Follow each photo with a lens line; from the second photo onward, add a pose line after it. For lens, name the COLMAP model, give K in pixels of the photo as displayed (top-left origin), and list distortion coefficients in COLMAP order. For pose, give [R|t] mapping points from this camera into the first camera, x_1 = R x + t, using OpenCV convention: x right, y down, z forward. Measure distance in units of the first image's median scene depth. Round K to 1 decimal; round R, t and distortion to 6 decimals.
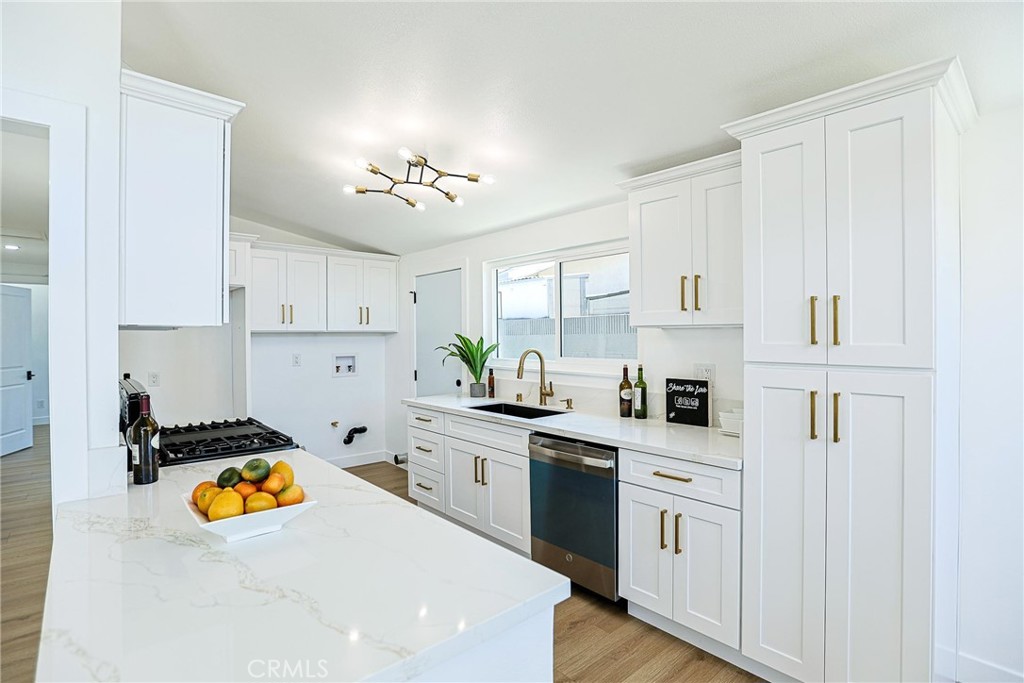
lens RADIAL K [[505.8, 0, 510.5], [0, 505.8, 334.4], [0, 0, 1]] dist [-0.029067, 0.001097]
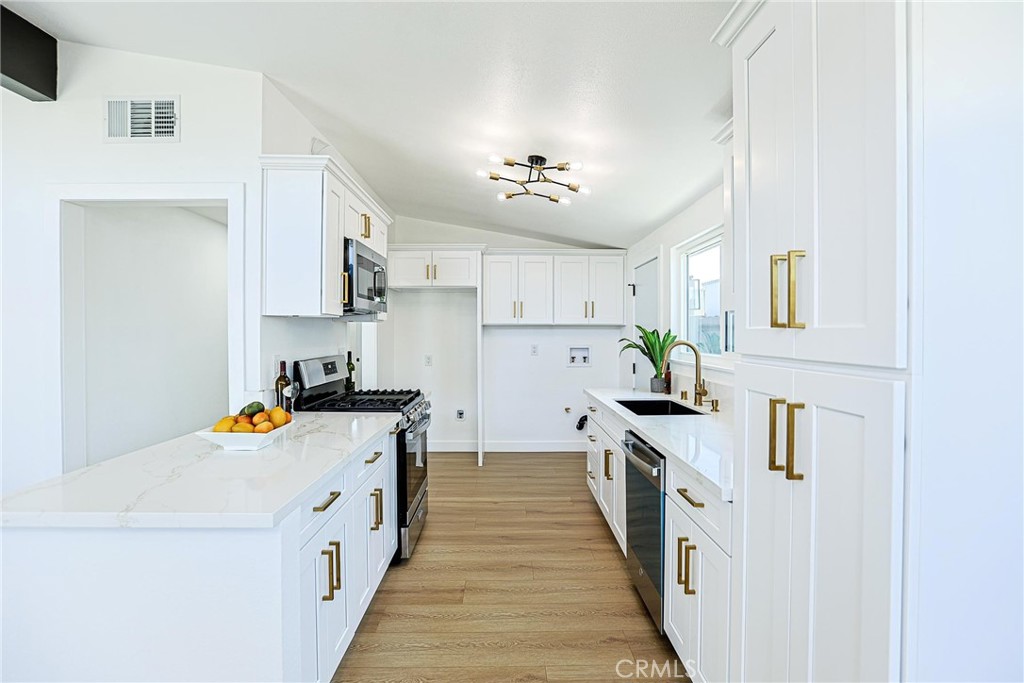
lens RADIAL K [[505.8, 0, 510.5], [0, 505.8, 334.4], [0, 0, 1]] dist [-0.029067, 0.001097]
pose [[0.760988, 0.006453, -0.648734, 0.328435], [-0.003482, 0.999977, 0.005862, 0.011434], [0.648757, -0.002202, 0.760992, 0.110804]]
